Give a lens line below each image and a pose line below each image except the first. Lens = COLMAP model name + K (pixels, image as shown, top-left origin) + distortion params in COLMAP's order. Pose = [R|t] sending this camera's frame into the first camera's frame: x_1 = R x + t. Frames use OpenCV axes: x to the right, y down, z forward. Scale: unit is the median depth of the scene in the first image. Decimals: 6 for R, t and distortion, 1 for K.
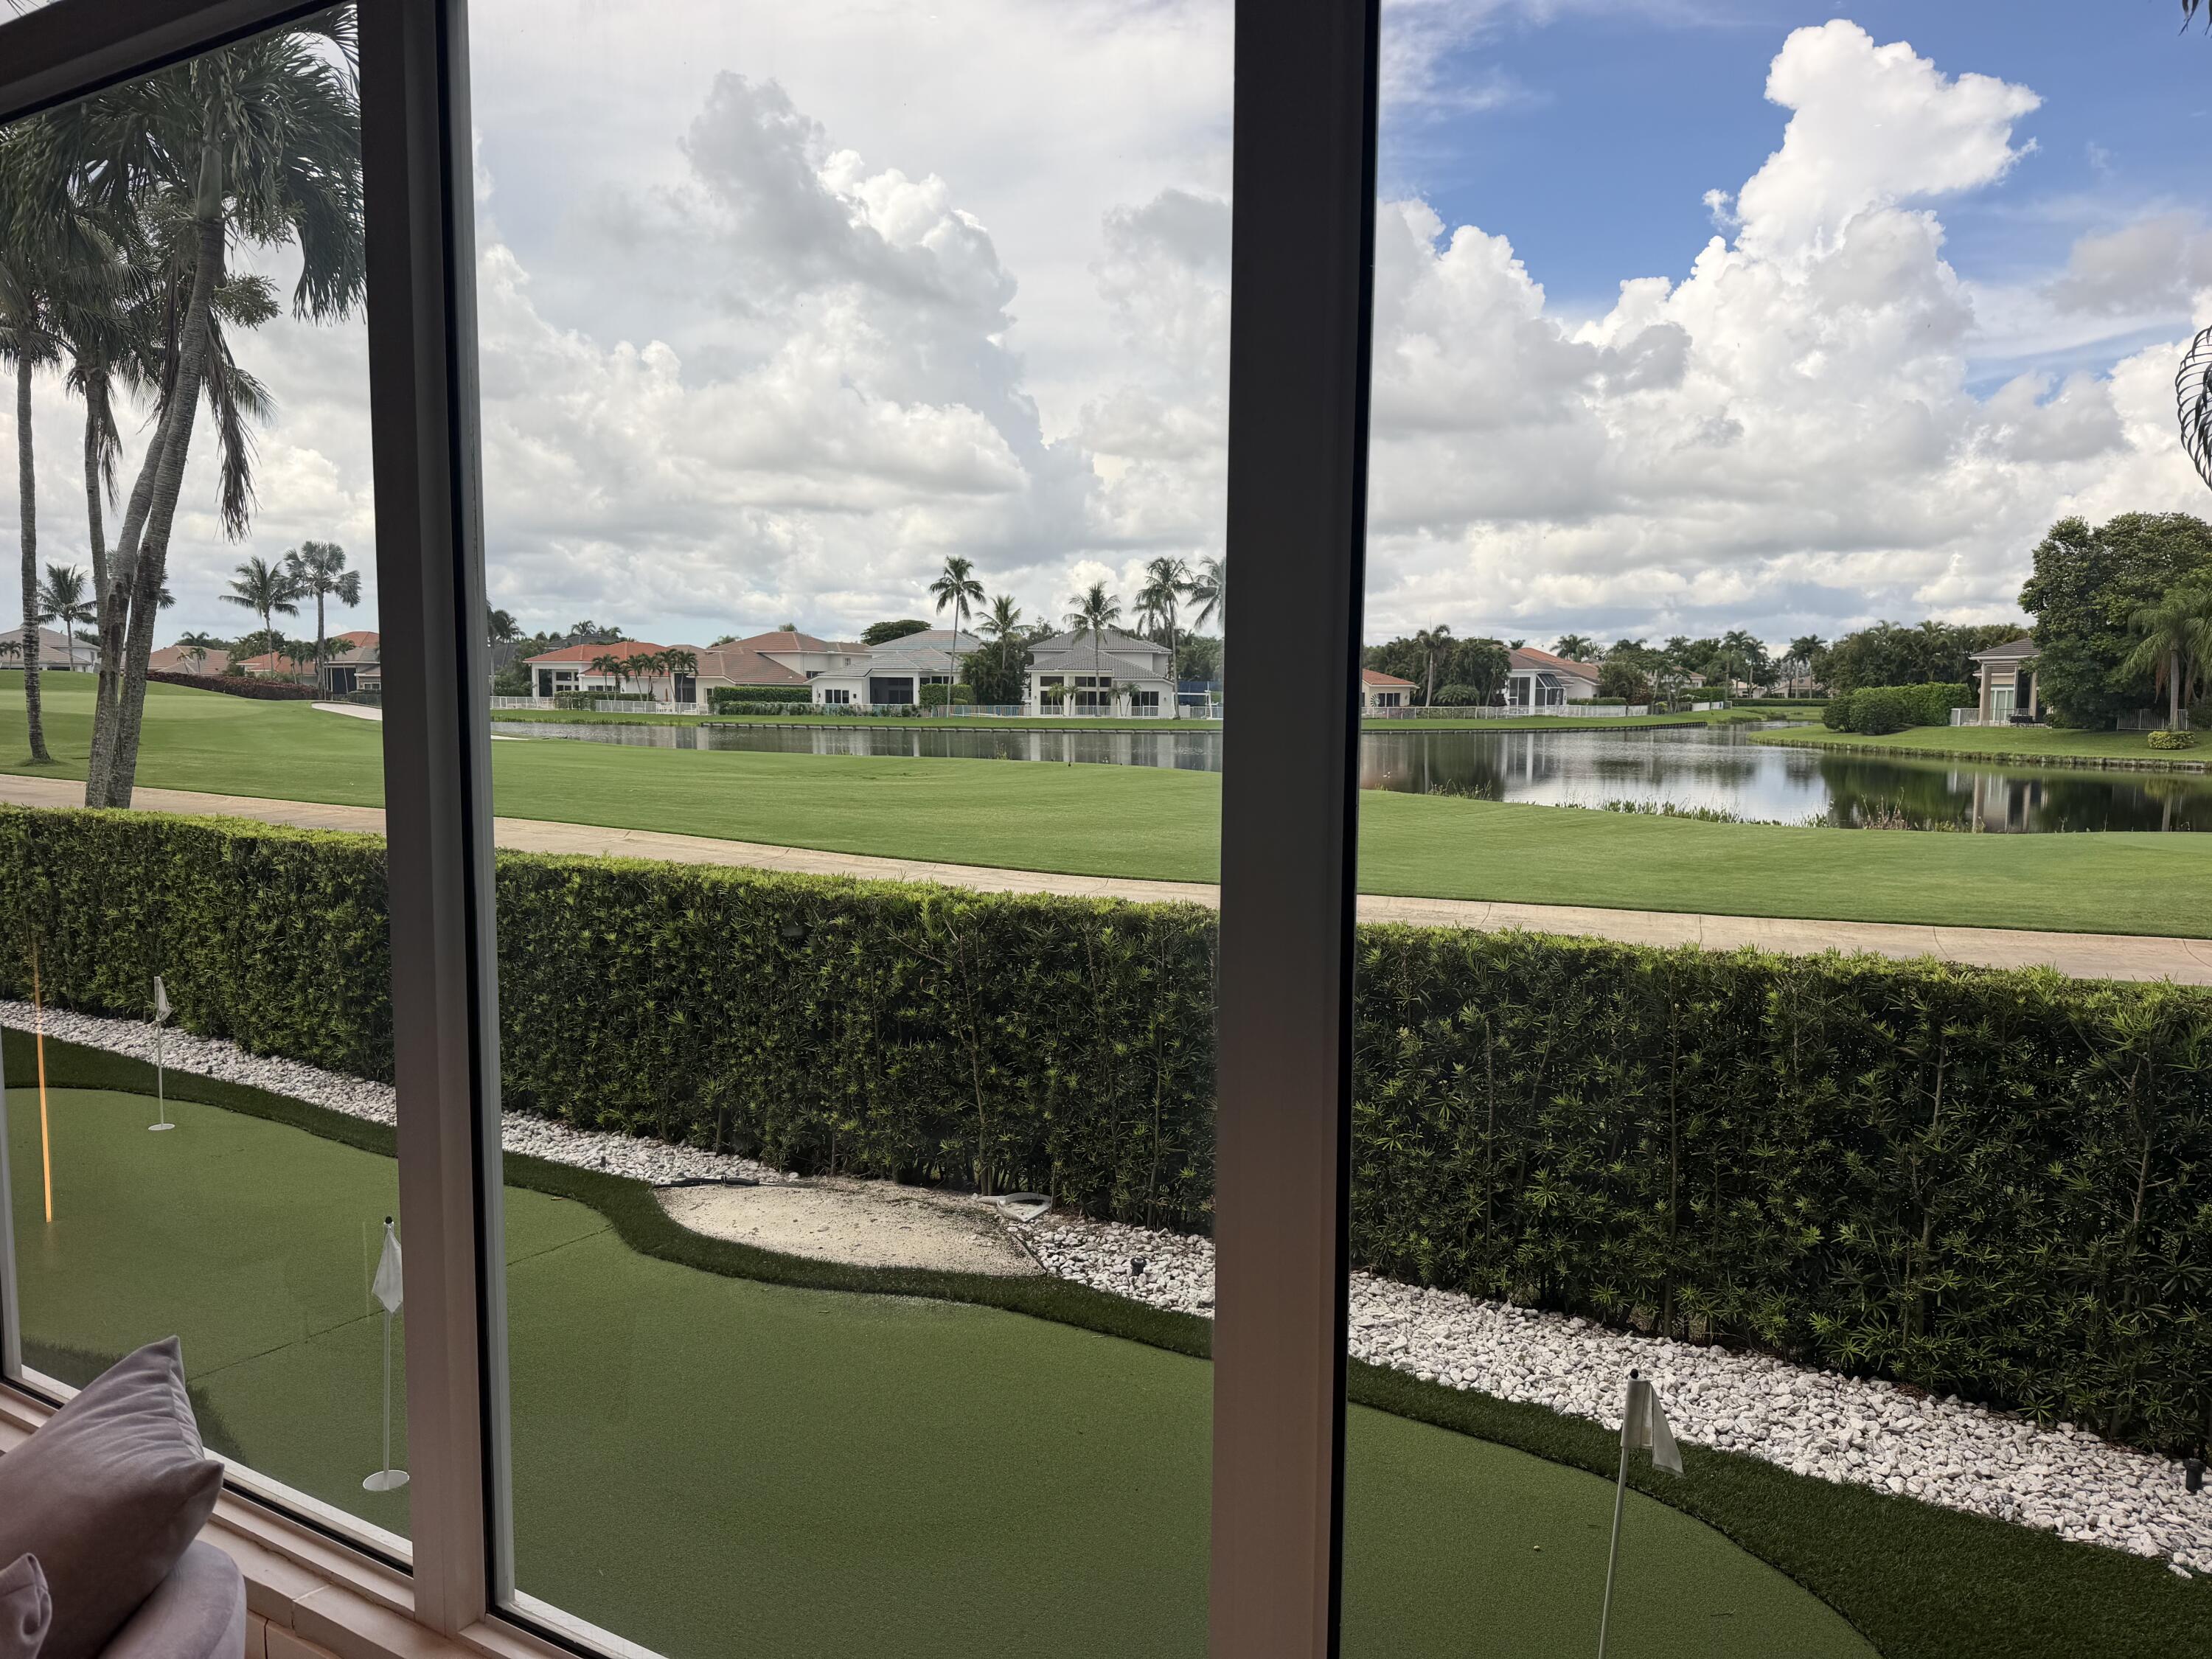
lens RADIAL K [[1560.1, 0, 1090.0], [0, 1560.1, 826.6], [0, 0, 1]] dist [0.071476, -0.082899]
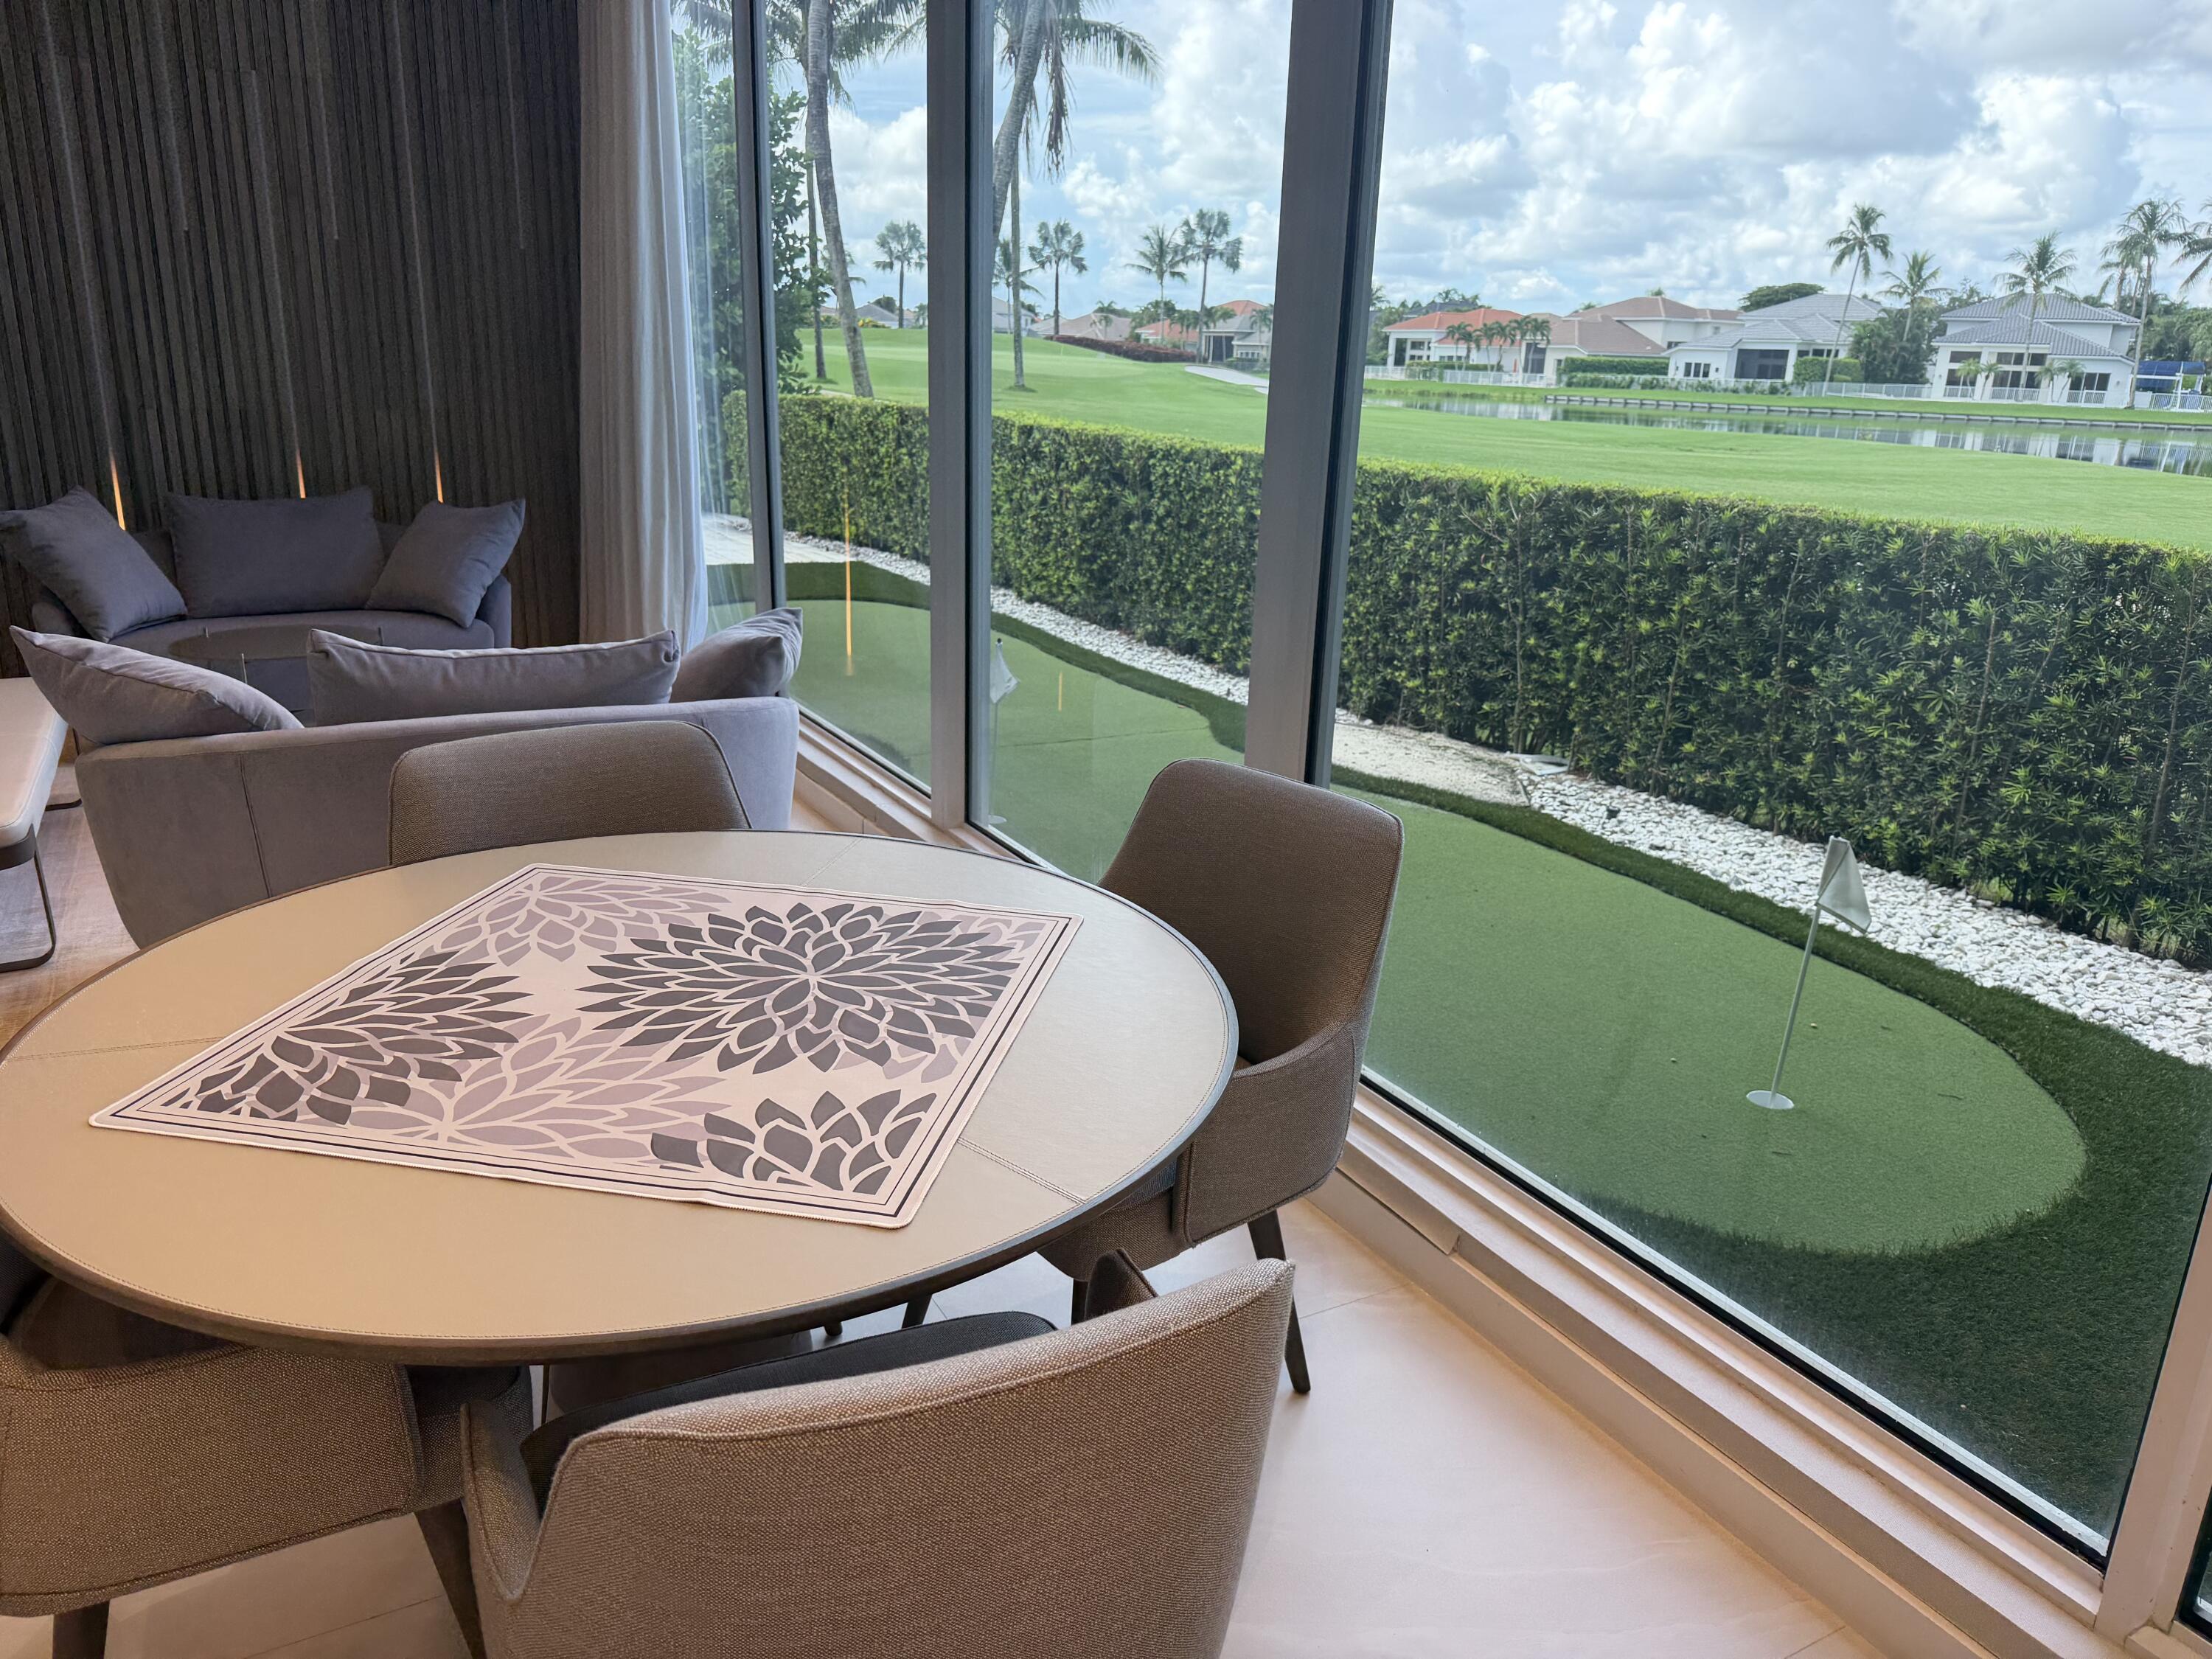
lens RADIAL K [[1560.1, 0, 1089.1], [0, 1560.1, 829.6], [0, 0, 1]] dist [0.071476, -0.082899]
pose [[0.866019, 0.165871, -0.471697, 0.163076], [-0.068867, 0.973951, 0.216049, 0.051381], [0.495246, -0.154618, 0.854883, -0.100383]]
